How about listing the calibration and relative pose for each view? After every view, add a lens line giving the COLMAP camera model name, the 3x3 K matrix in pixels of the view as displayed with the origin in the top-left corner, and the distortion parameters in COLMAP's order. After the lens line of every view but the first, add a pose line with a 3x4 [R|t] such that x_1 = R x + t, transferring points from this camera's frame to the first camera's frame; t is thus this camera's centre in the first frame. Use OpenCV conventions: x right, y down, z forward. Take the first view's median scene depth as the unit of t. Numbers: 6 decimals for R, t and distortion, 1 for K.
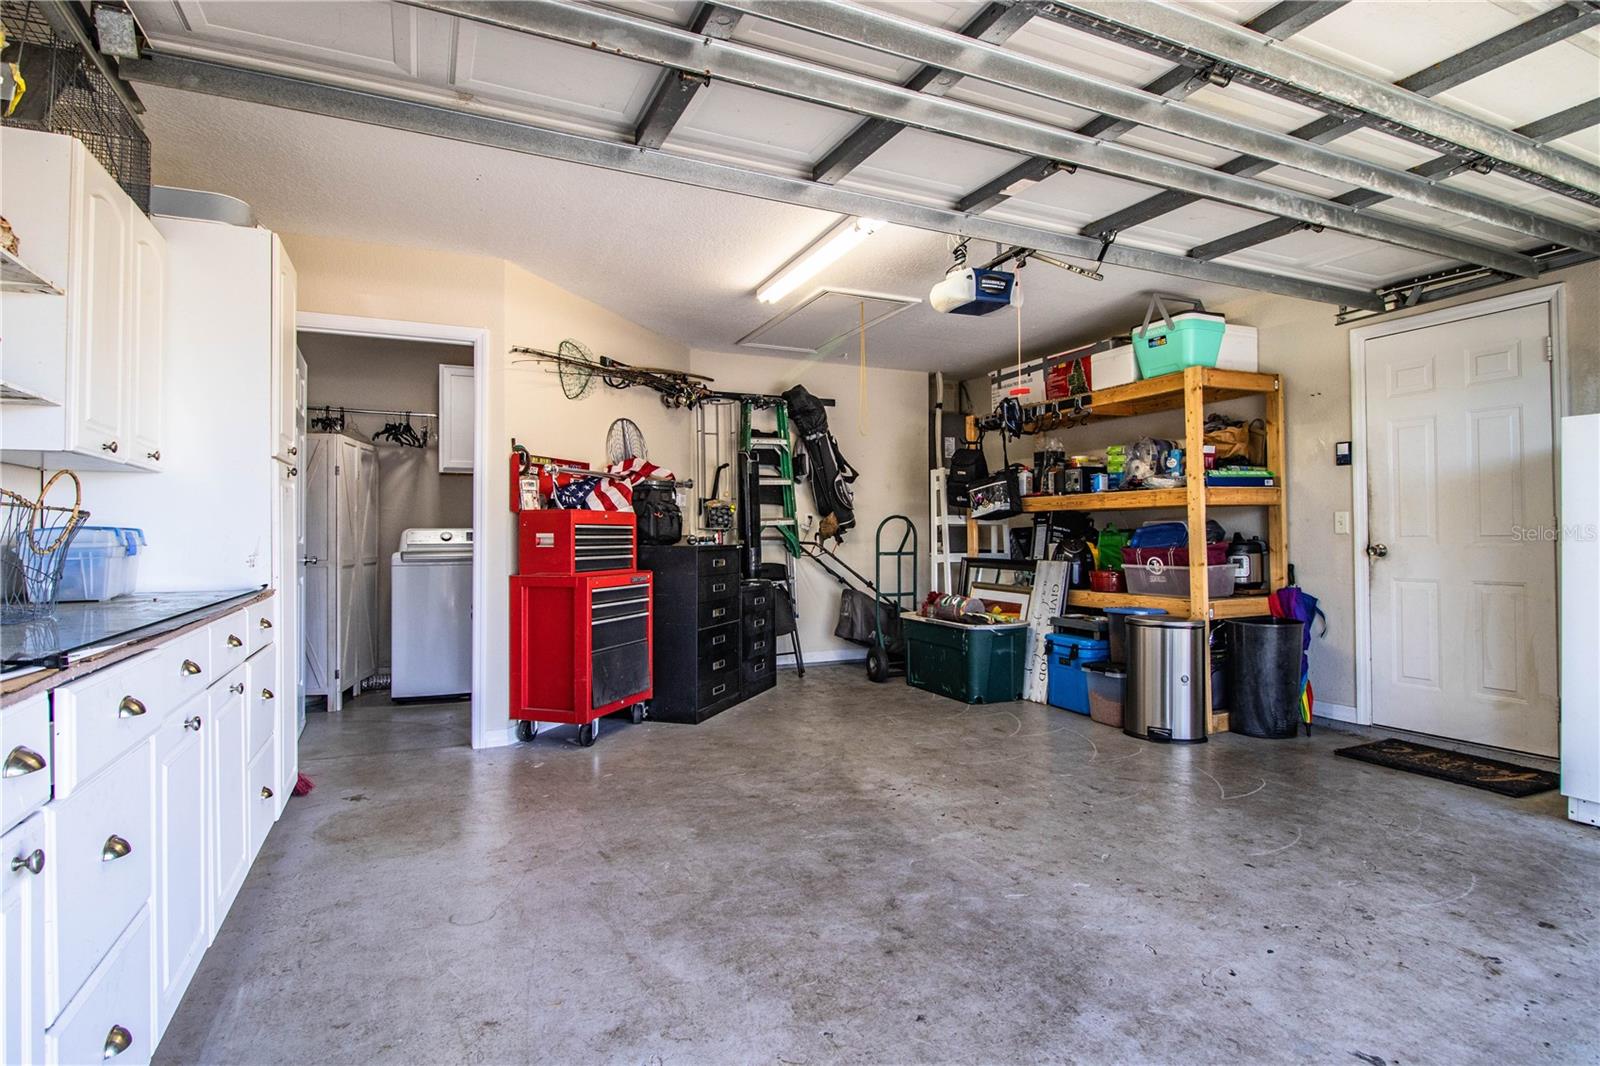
lens RADIAL K [[831.0, 0, 802.2], [0, 831.0, 525.7], [0, 0, 1]] dist [0.004941, -0.013398]
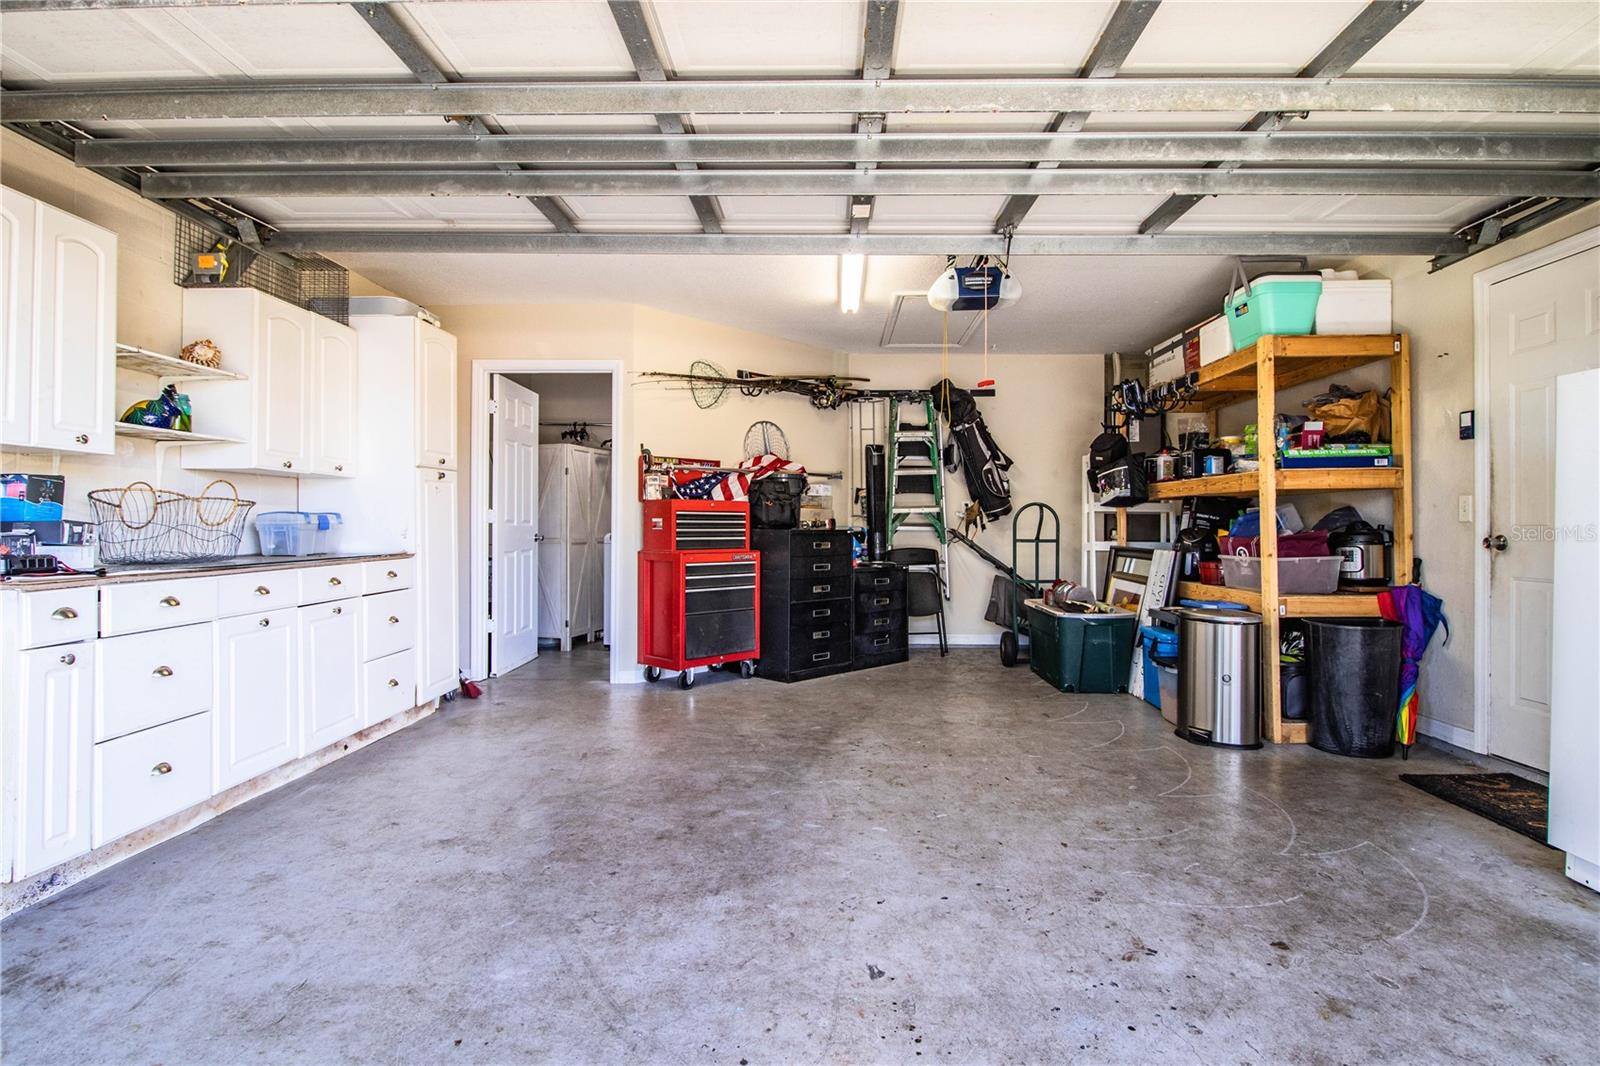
lens RADIAL K [[831.0, 0, 808.8], [0, 831.0, 528.0], [0, 0, 1]] dist [0.004941, -0.013398]
pose [[0.897559, 0.008389, -0.440815, 0.432610], [-0.001022, 0.999856, 0.016945, 0.001985], [0.440893, -0.014758, 0.897438, -0.030024]]
